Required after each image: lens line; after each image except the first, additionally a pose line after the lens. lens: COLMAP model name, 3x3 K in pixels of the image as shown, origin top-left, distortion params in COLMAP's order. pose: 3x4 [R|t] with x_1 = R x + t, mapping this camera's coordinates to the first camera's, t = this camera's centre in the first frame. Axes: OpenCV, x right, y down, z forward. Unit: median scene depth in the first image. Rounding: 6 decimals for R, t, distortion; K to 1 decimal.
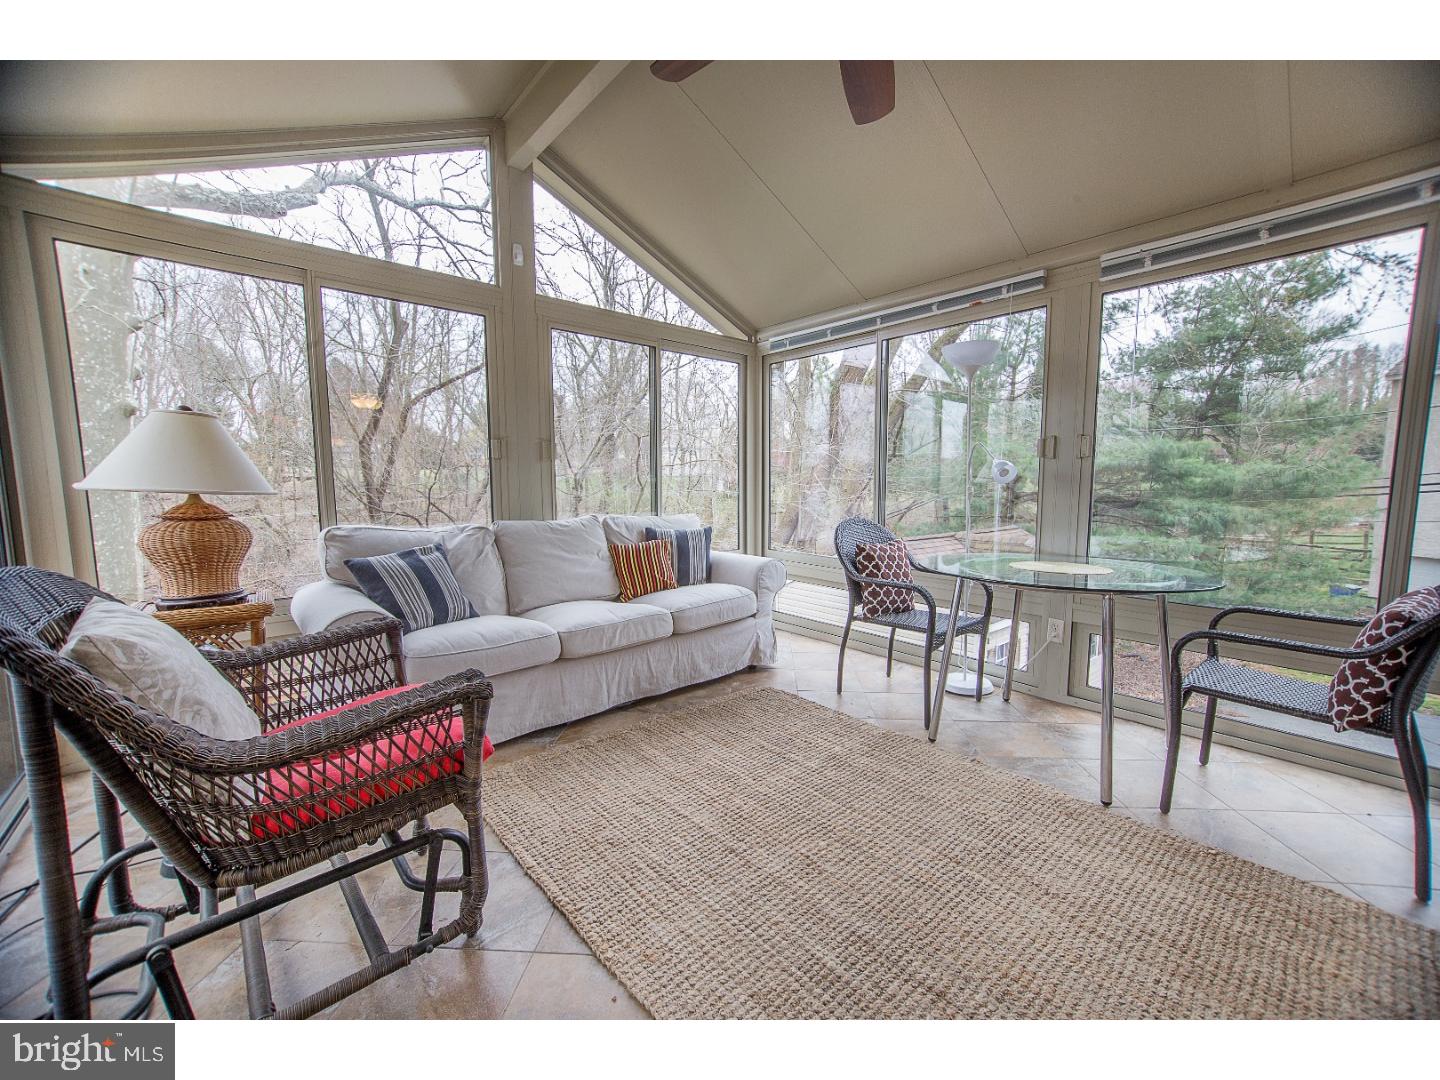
lens RADIAL K [[583.2, 0, 720.0], [0, 583.2, 540.0], [0, 0, 1]] dist [-0.000111, 0.000001]
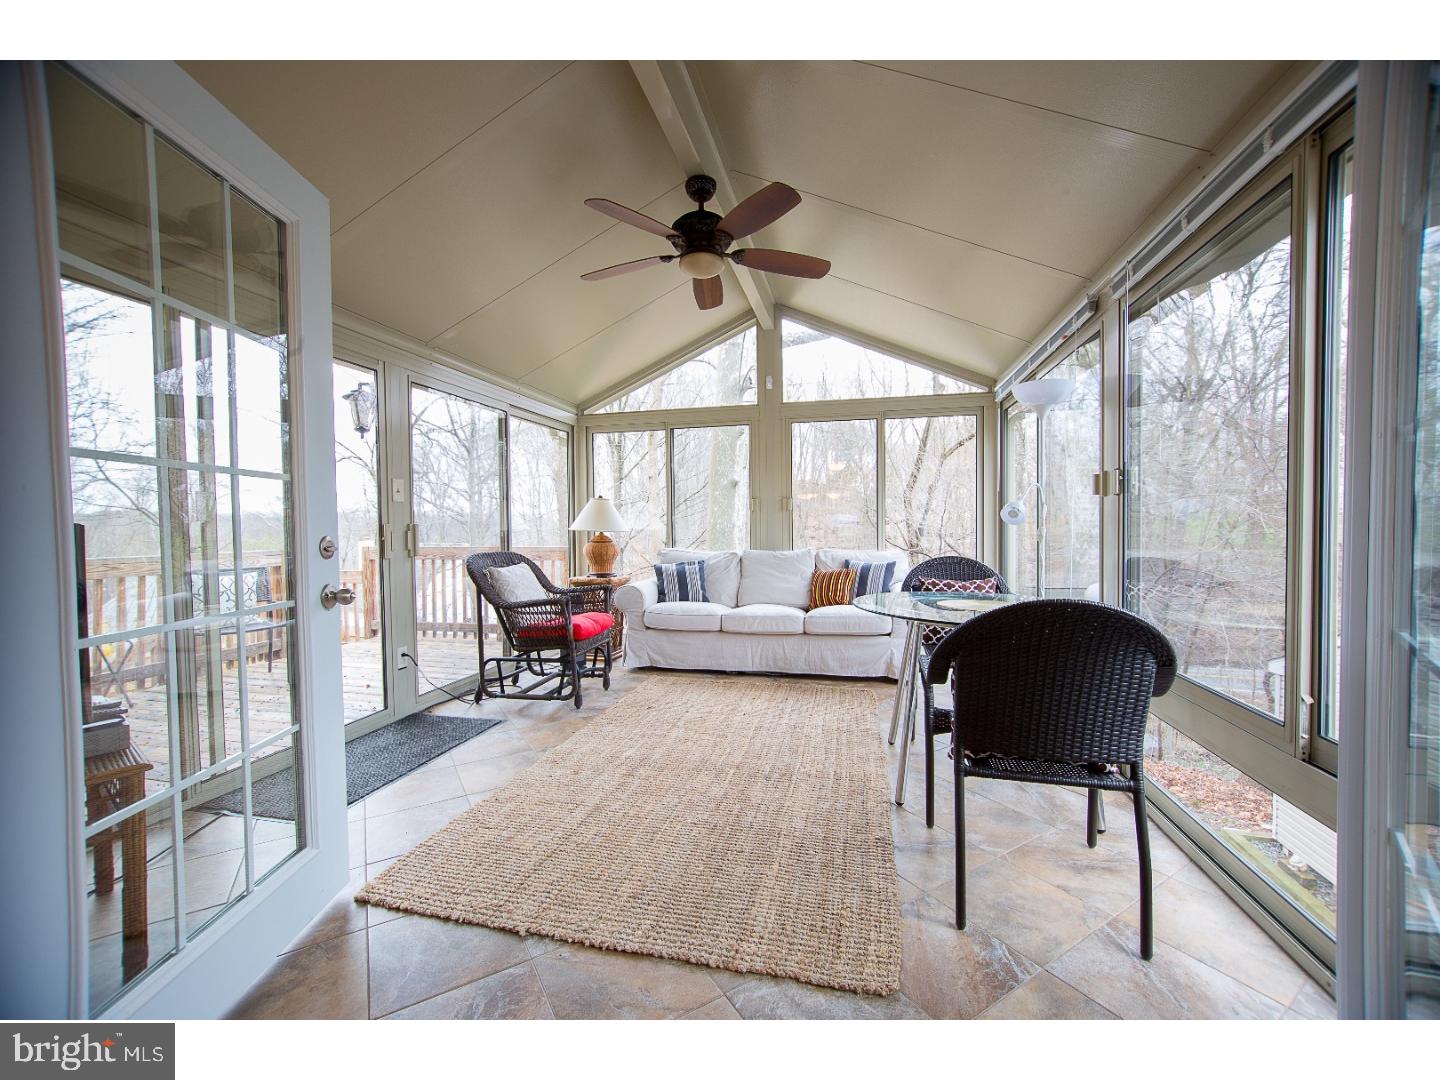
lens RADIAL K [[583.2, 0, 720.0], [0, 583.2, 540.0], [0, 0, 1]] dist [-0.000111, 0.000001]
pose [[0.586162, 0.018053, -0.809993, 0.885428], [-0.074340, 0.996733, -0.031582, -0.002930], [0.806776, 0.078727, 0.585589, -0.008566]]
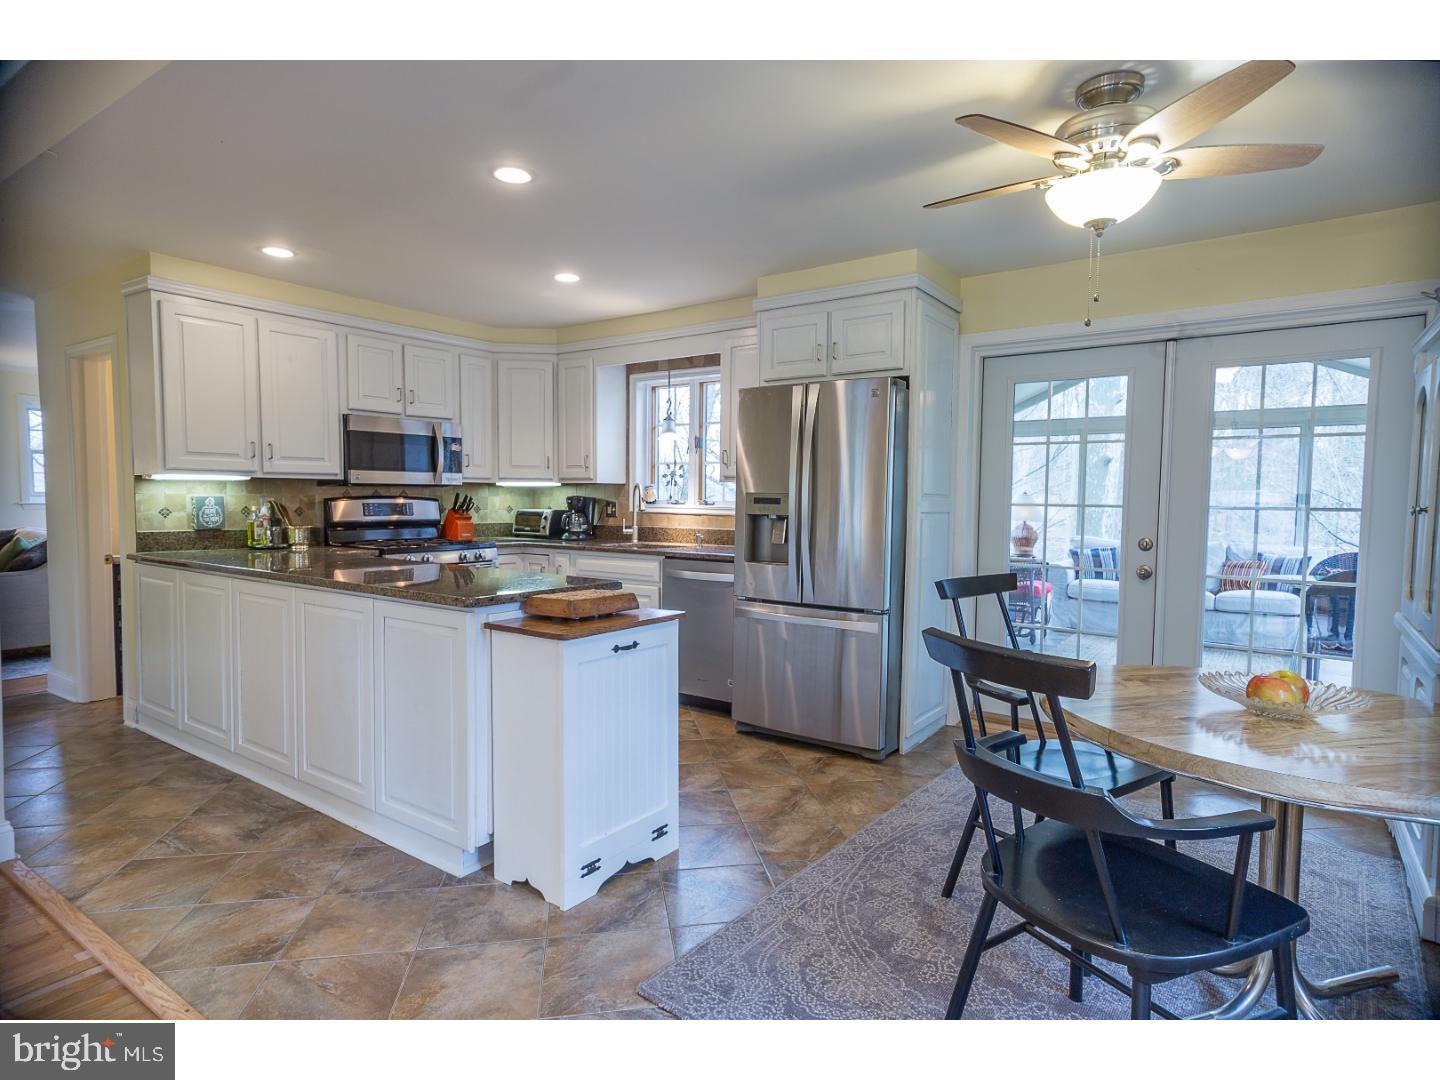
lens RADIAL K [[791.1, 0, 720.0], [0, 791.1, 540.0], [0, 0, 1]] dist [0.023334, -0.000111]
pose [[0.237222, 0.058999, -0.969662, 1.777793], [-0.115355, 0.992803, 0.032186, 0.046718], [0.964582, 0.104220, 0.242320, -0.984144]]
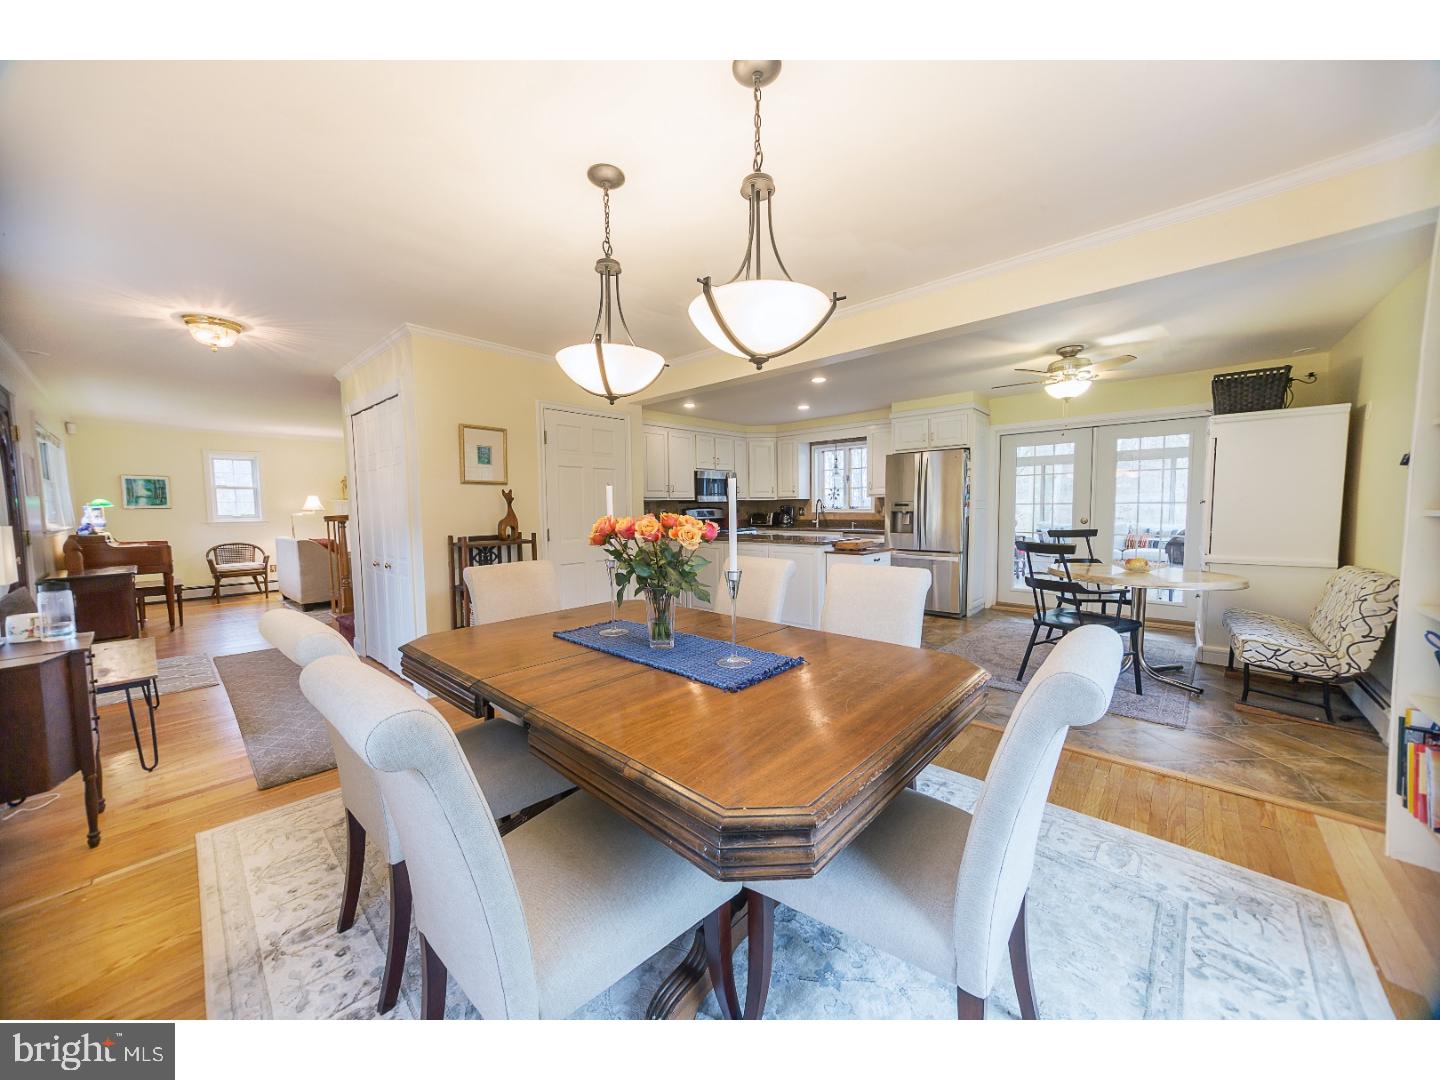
lens RADIAL K [[510.9, 0, 720.0], [0, 510.9, 540.0], [0, 0, 1]] dist [-0.000100, 0.000000]
pose [[0.123140, 0.064926, -0.990263, 3.687377], [-0.093642, 0.994165, 0.053537, 0.261160], [0.987961, 0.086138, 0.128502, -2.792597]]
